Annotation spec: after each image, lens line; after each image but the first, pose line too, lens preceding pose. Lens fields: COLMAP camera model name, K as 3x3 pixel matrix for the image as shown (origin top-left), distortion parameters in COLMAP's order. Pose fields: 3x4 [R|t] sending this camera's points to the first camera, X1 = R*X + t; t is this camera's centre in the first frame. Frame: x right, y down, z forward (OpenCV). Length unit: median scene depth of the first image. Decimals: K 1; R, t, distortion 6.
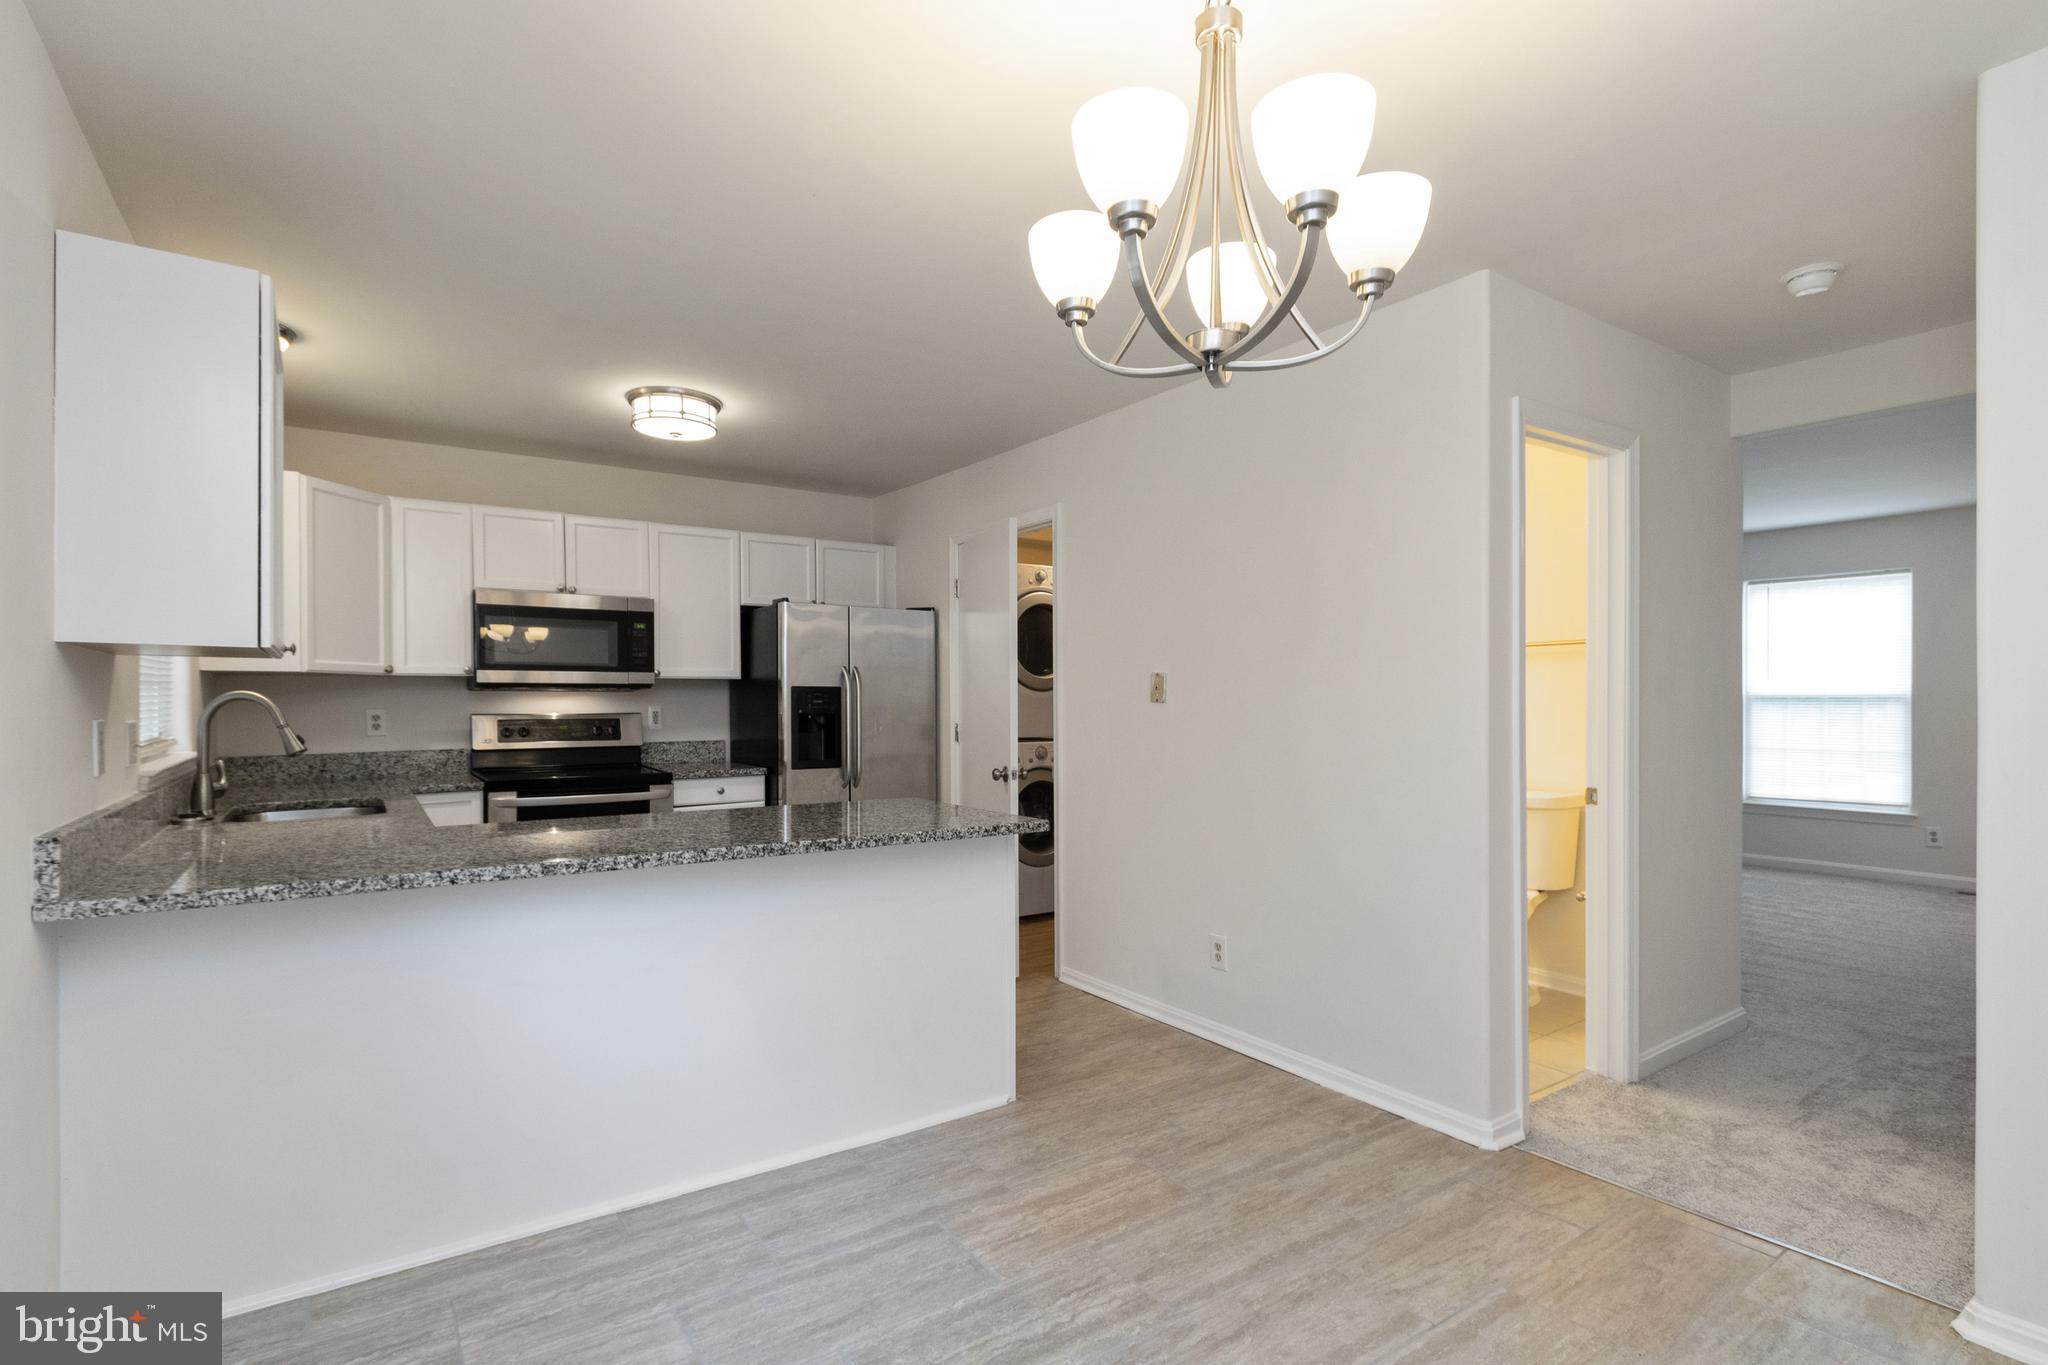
lens RADIAL K [[968.3, 0, 1012.3], [0, 968.3, 708.4], [0, 0, 1]] dist [0.001836, 0.000277]
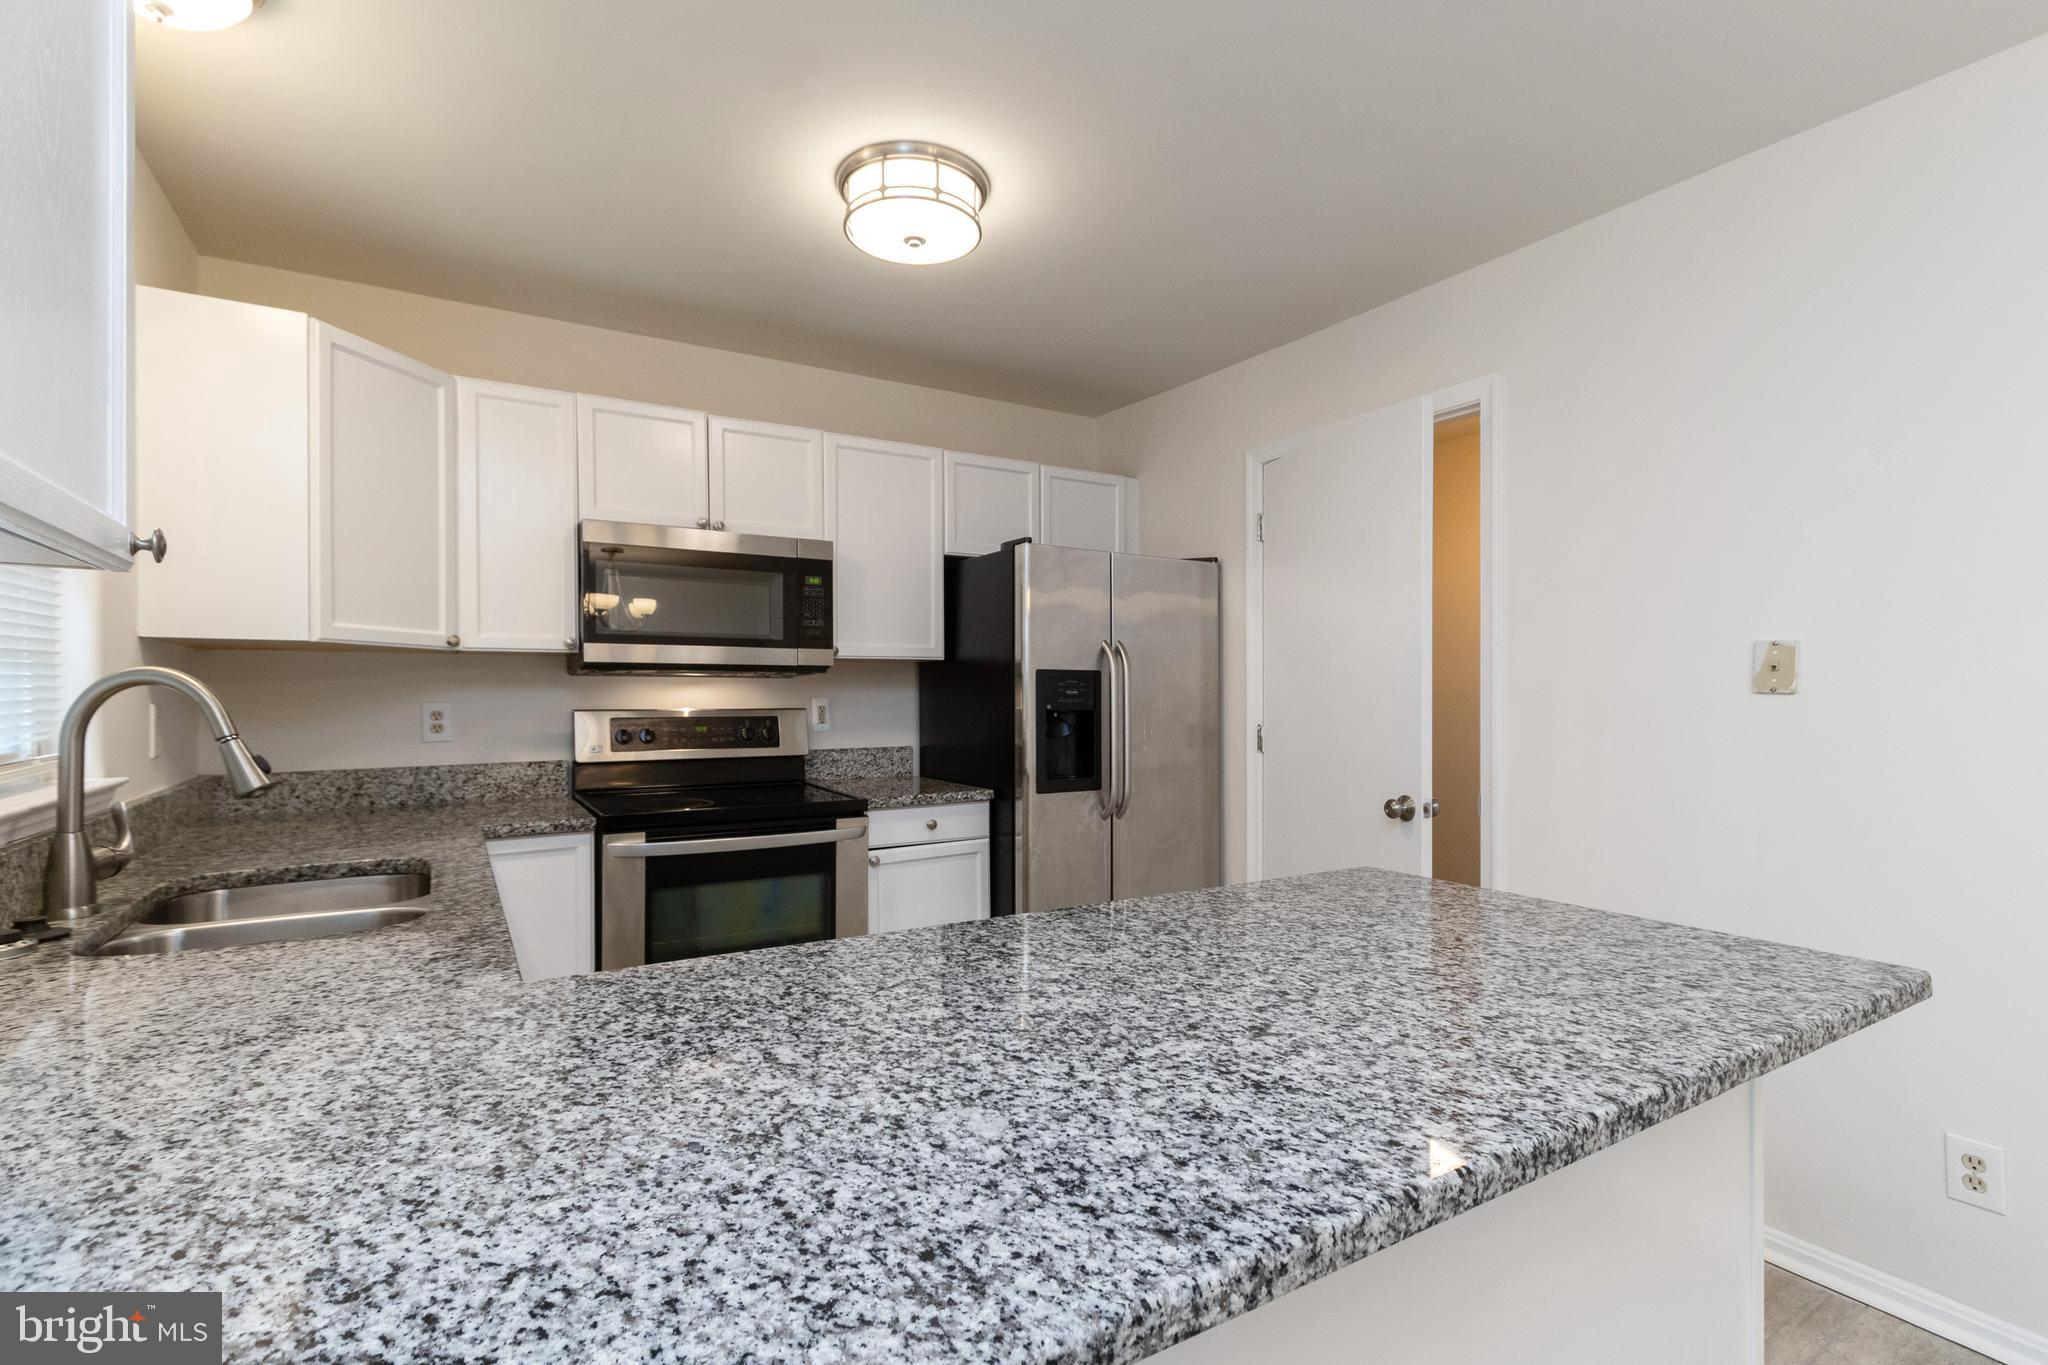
lens RADIAL K [[944.8, 0, 1012.1], [0, 944.8, 699.4], [0, 0, 1]] dist [0.002036, -0.000162]
pose [[0.998323, 0.002132, -0.057846, -0.226844], [-0.002221, 0.999996, -0.001478, -0.001194], [0.057843, 0.001604, 0.998324, 0.379604]]
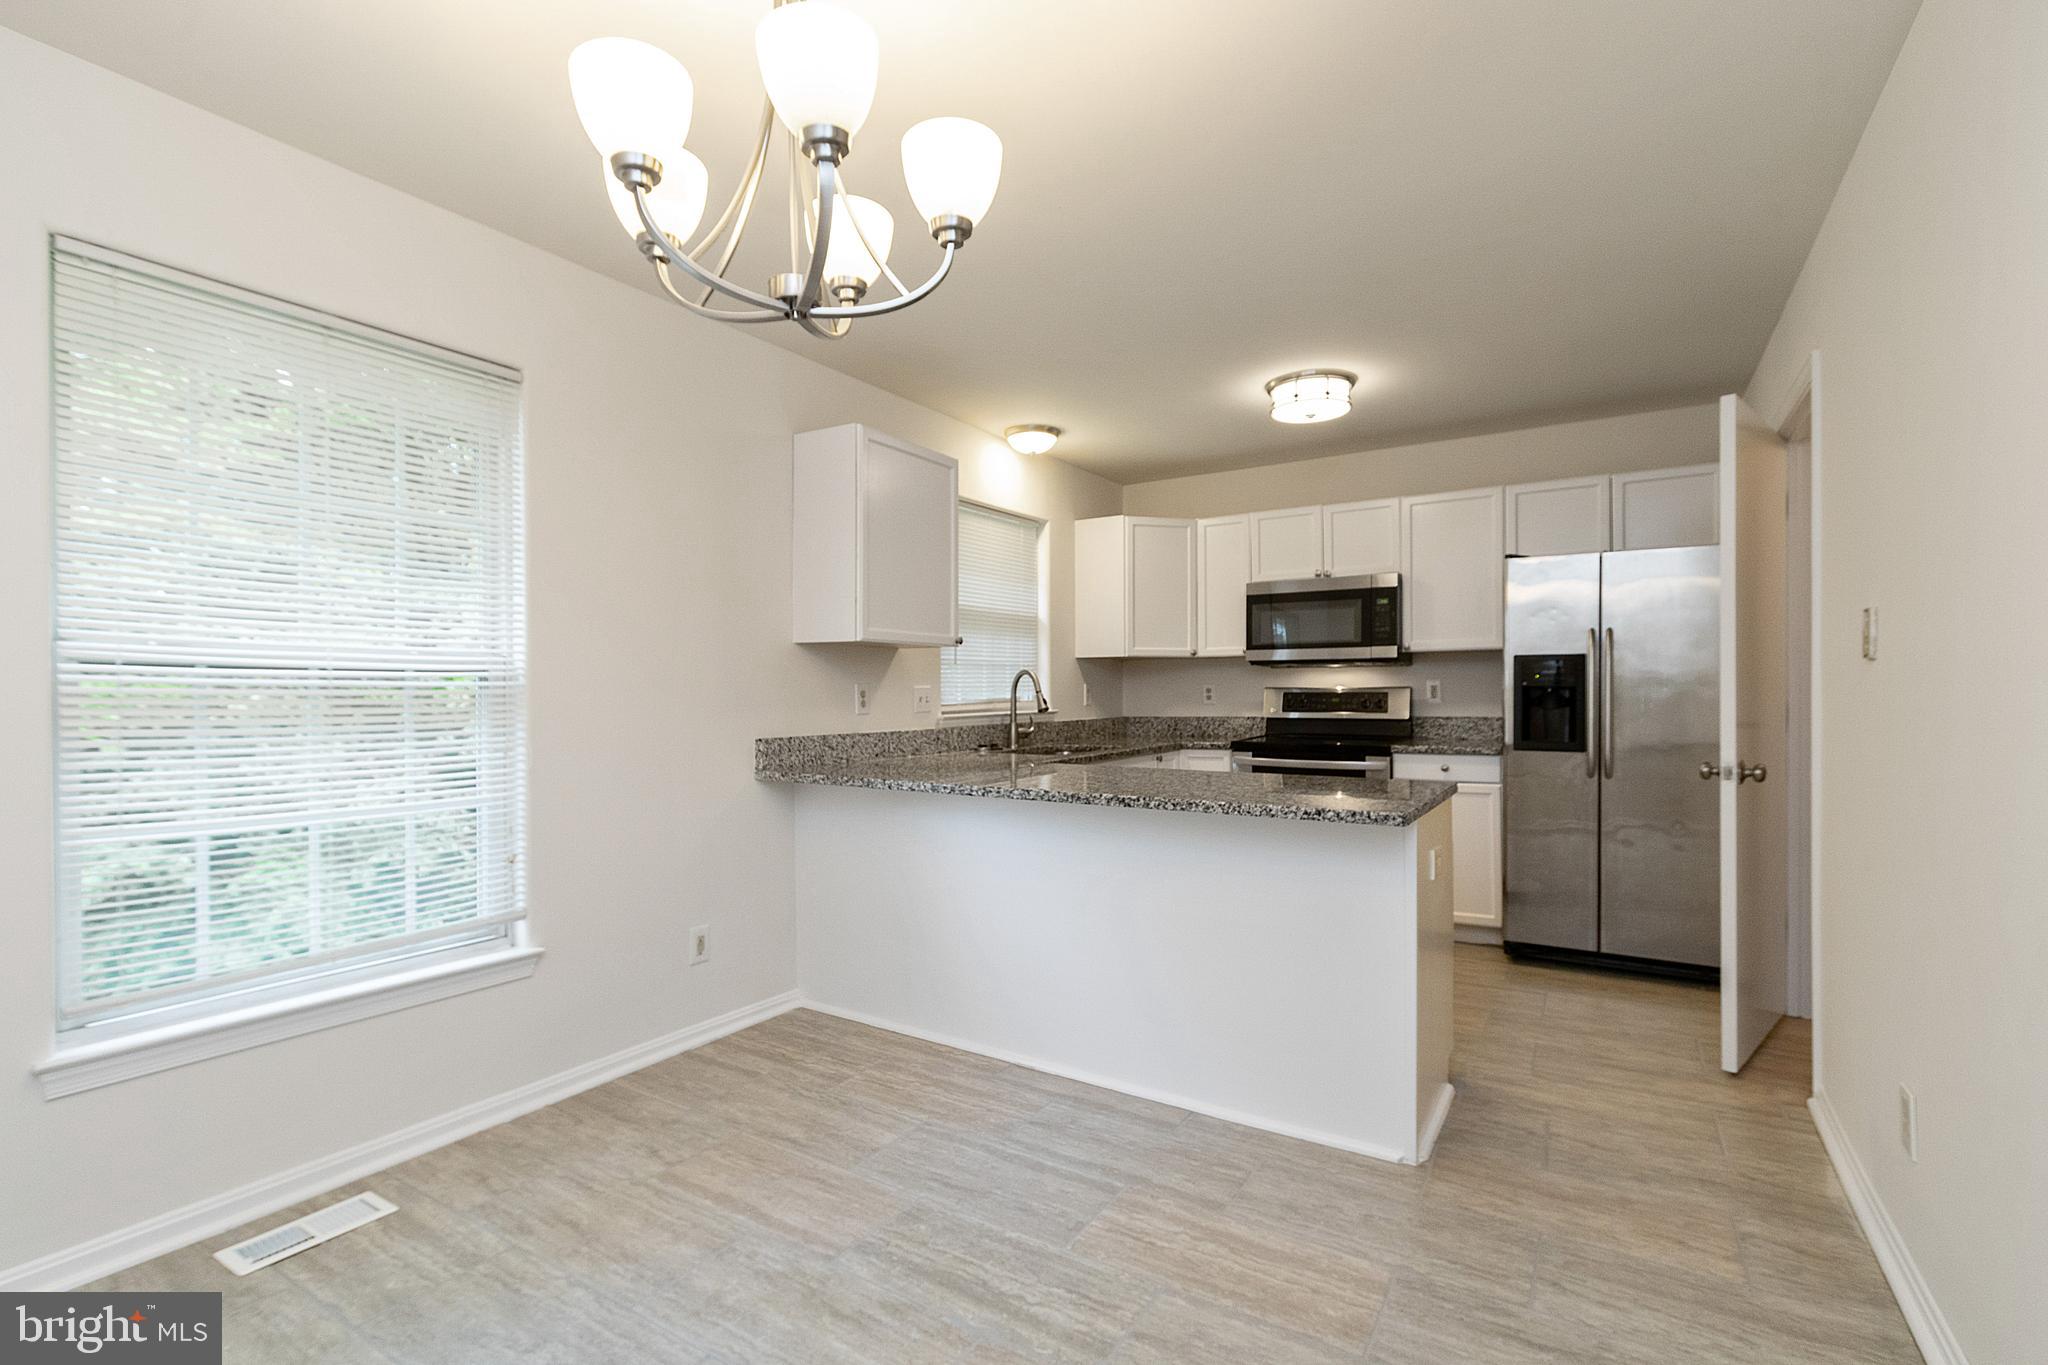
lens RADIAL K [[930.7, 0, 1015.9], [0, 930.7, 696.7], [0, 0, 1]] dist [0.000775, 0.000023]
pose [[0.392020, 0.006048, -0.919937, 0.404592], [-0.002154, 0.999982, 0.005656, 0.011954], [0.919954, -0.000236, 0.392026, 0.281722]]
